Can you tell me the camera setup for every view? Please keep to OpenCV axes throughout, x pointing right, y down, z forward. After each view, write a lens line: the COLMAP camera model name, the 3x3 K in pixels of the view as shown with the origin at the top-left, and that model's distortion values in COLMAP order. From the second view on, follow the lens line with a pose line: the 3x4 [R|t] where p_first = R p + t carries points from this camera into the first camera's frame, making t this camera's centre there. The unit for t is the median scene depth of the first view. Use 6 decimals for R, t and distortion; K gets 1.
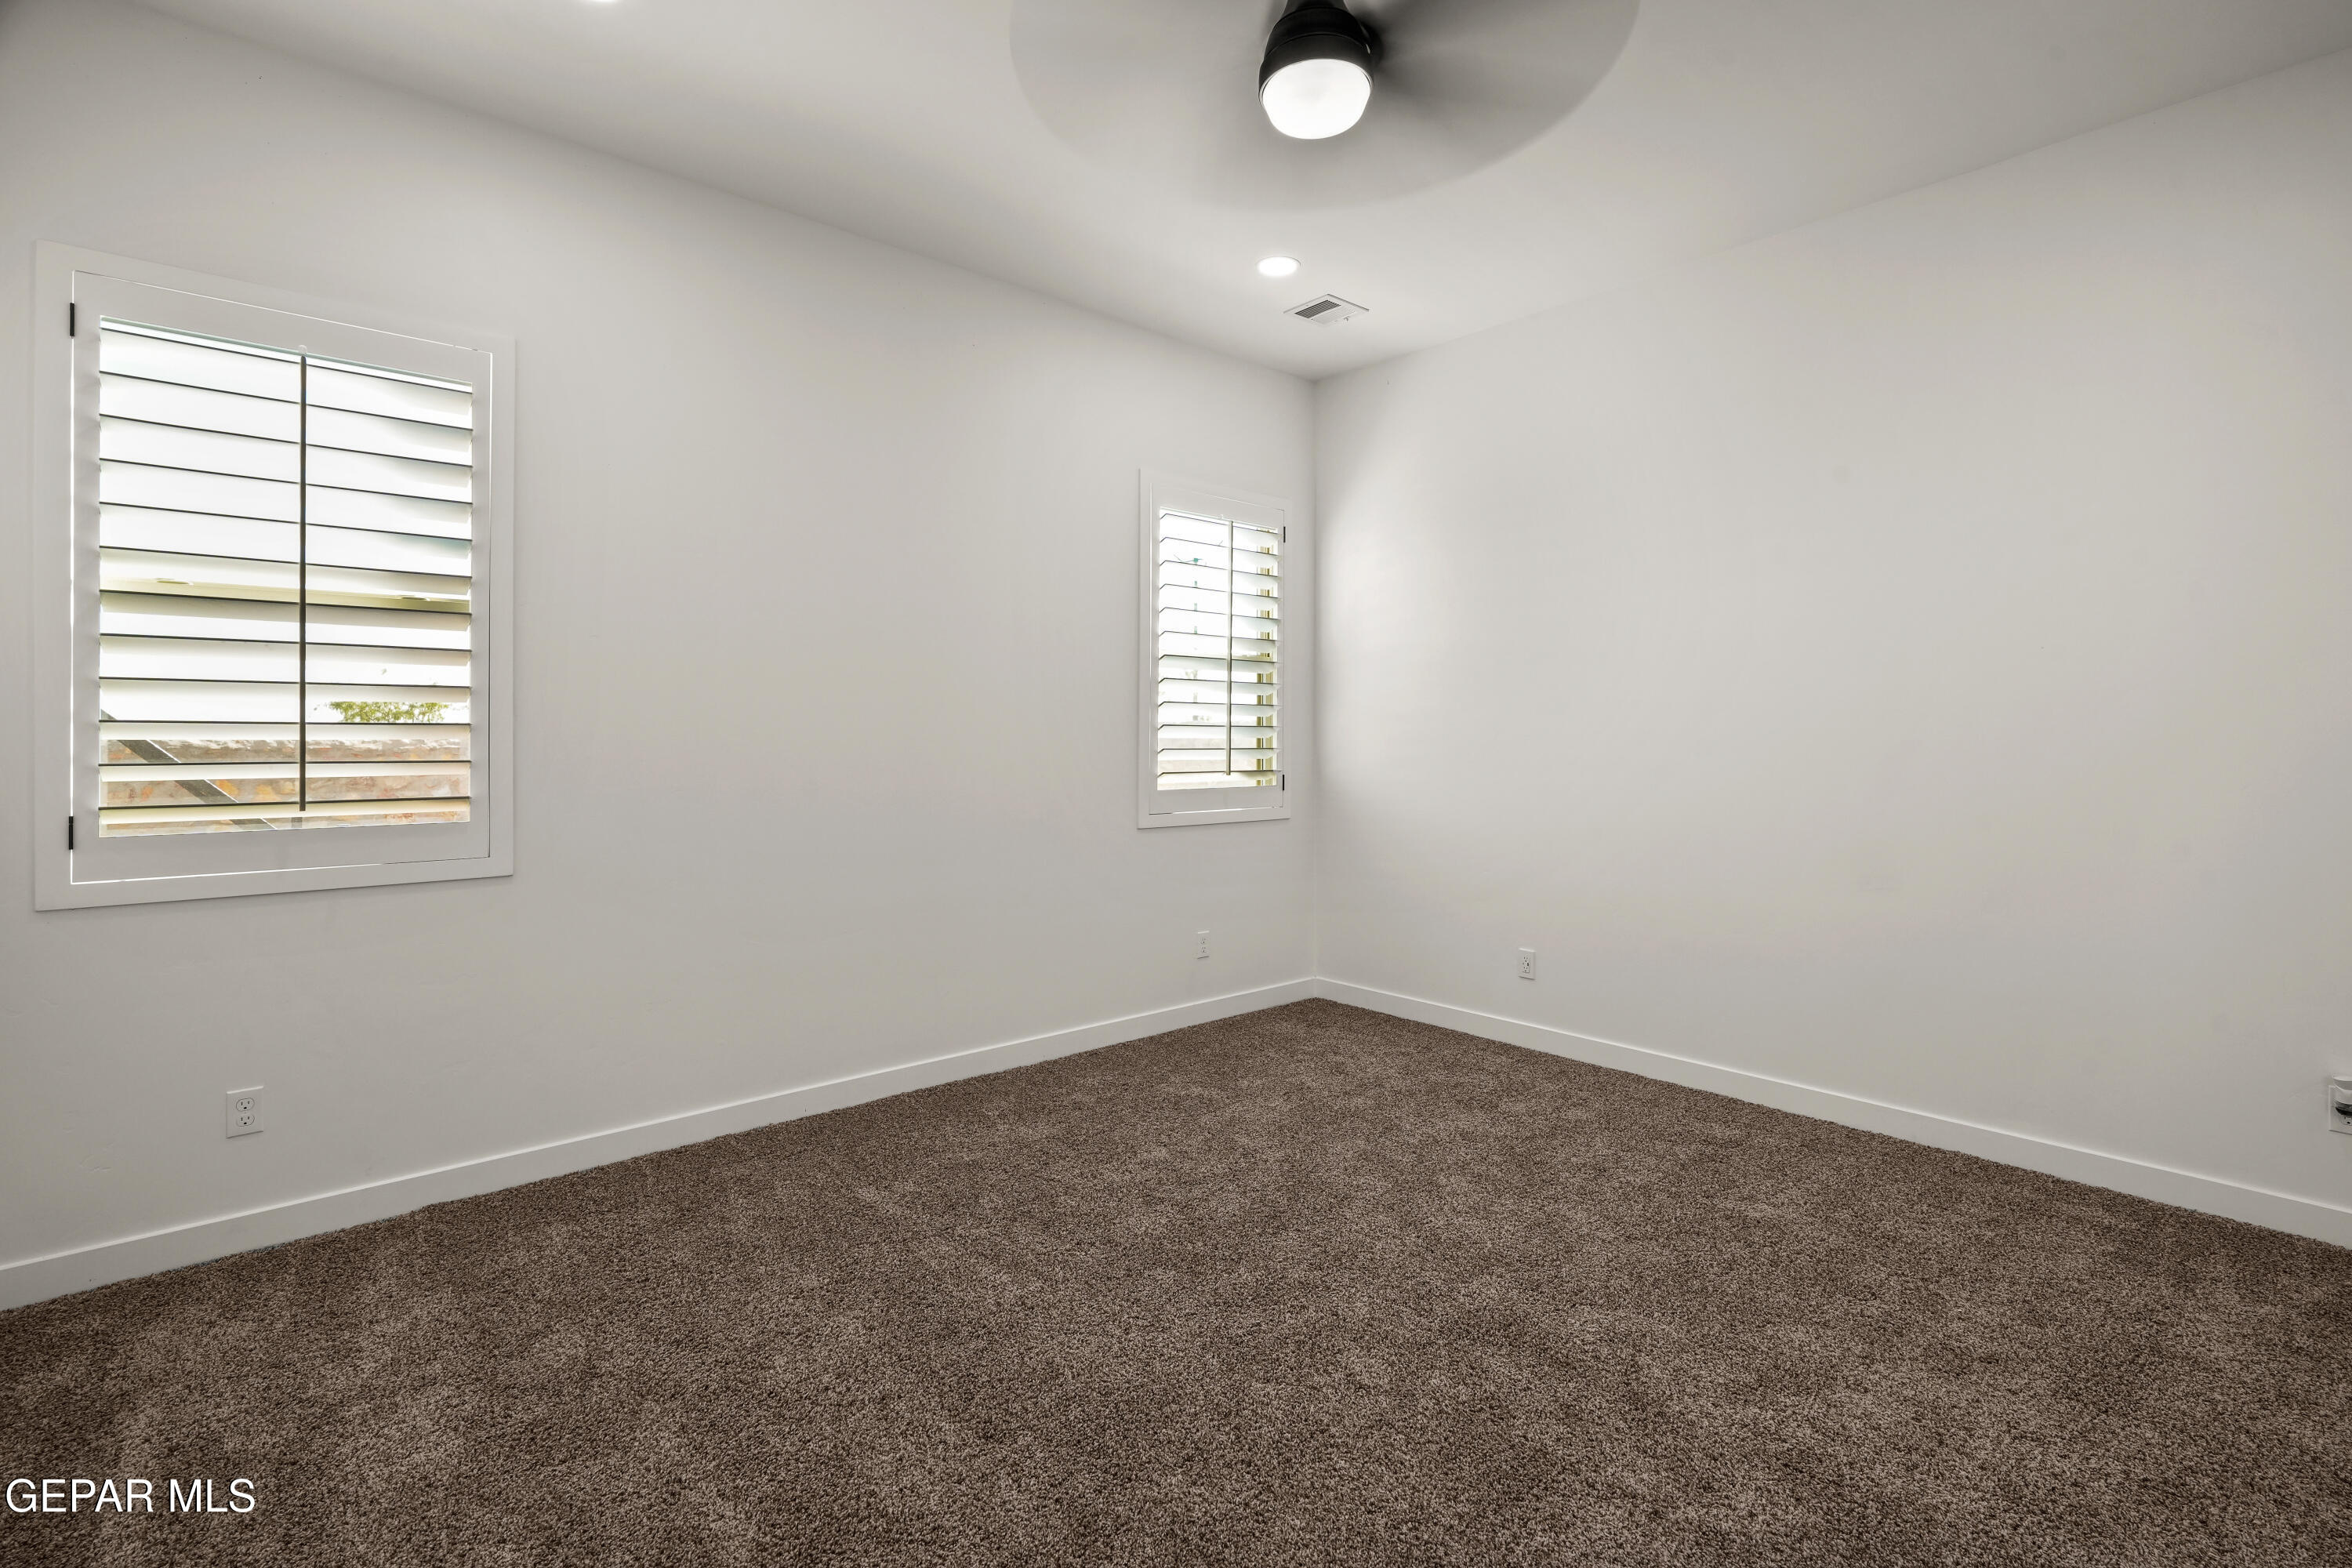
lens RADIAL K [[1073.4, 0, 1193.5], [0, 1073.4, 736.9], [0, 0, 1]] dist [-0.003209, 0.000697]
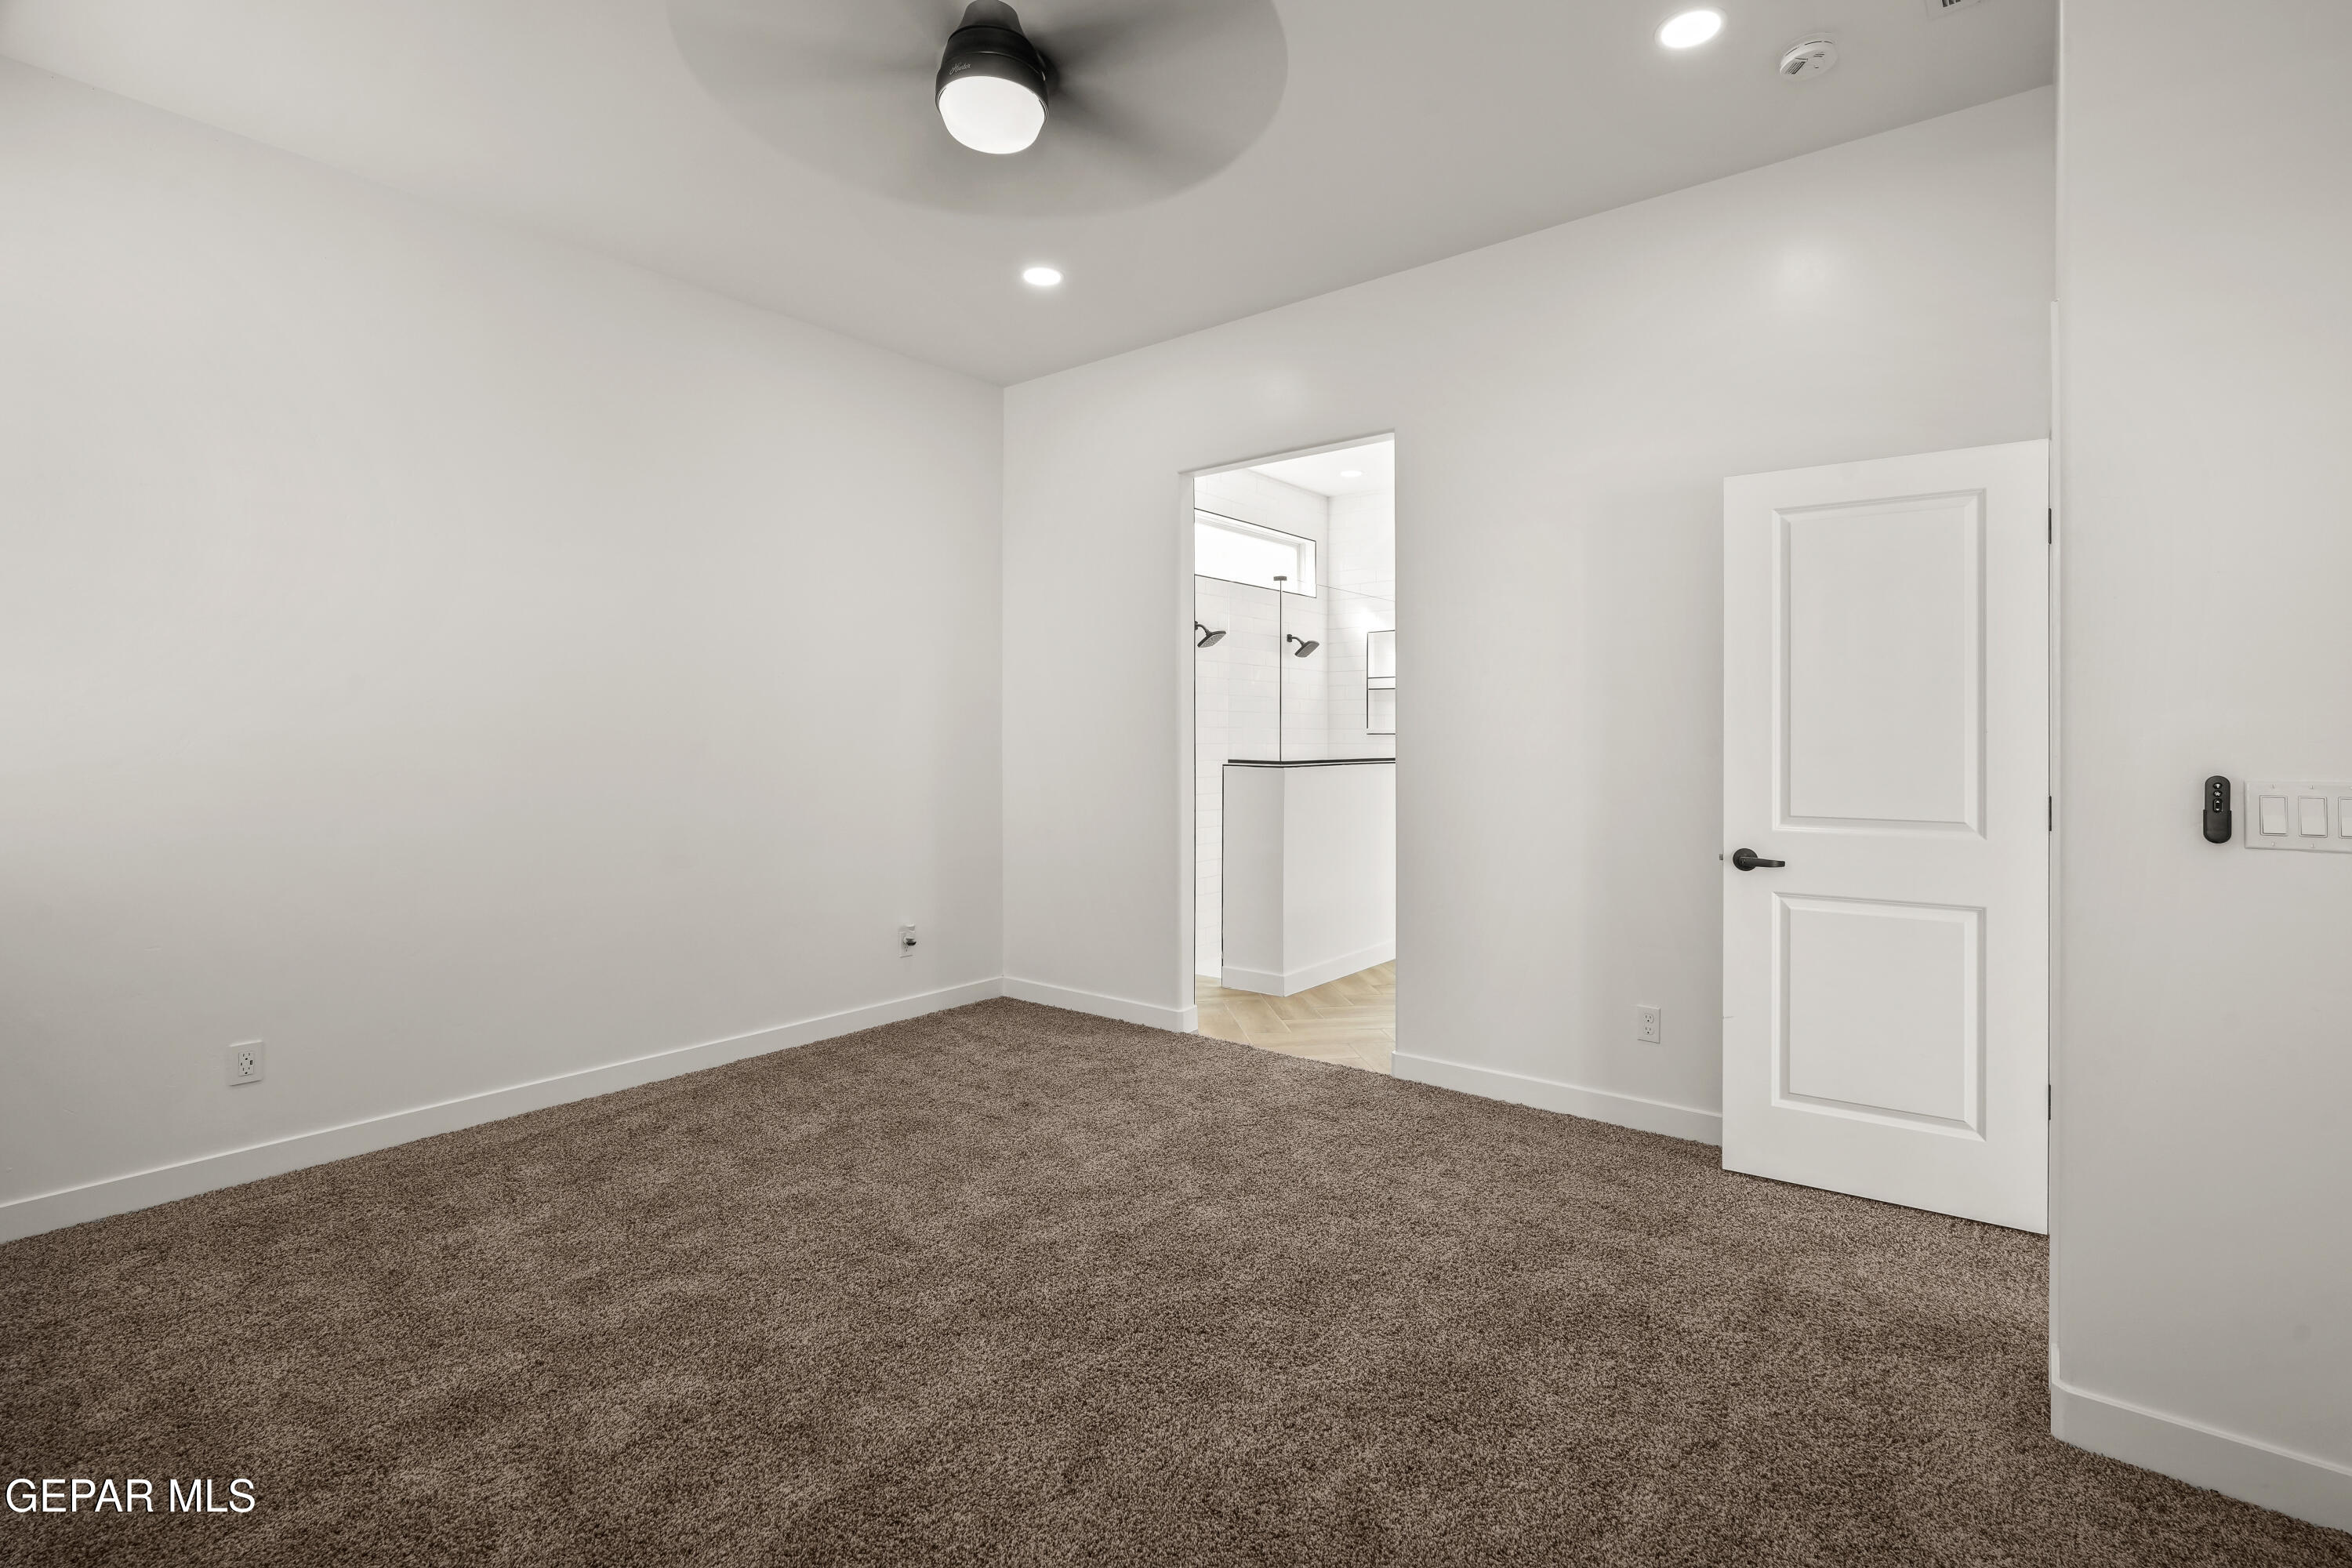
lens RADIAL K [[1087.9, 0, 1179.3], [0, 1087.9, 743.6], [0, 0, 1]] dist [-0.006504, -0.000075]
pose [[-0.173660, -0.006846, 0.984782, -0.775073], [0.002225, 0.999971, 0.007344, 0.000267], [-0.984803, 0.003467, -0.173640, 0.831663]]
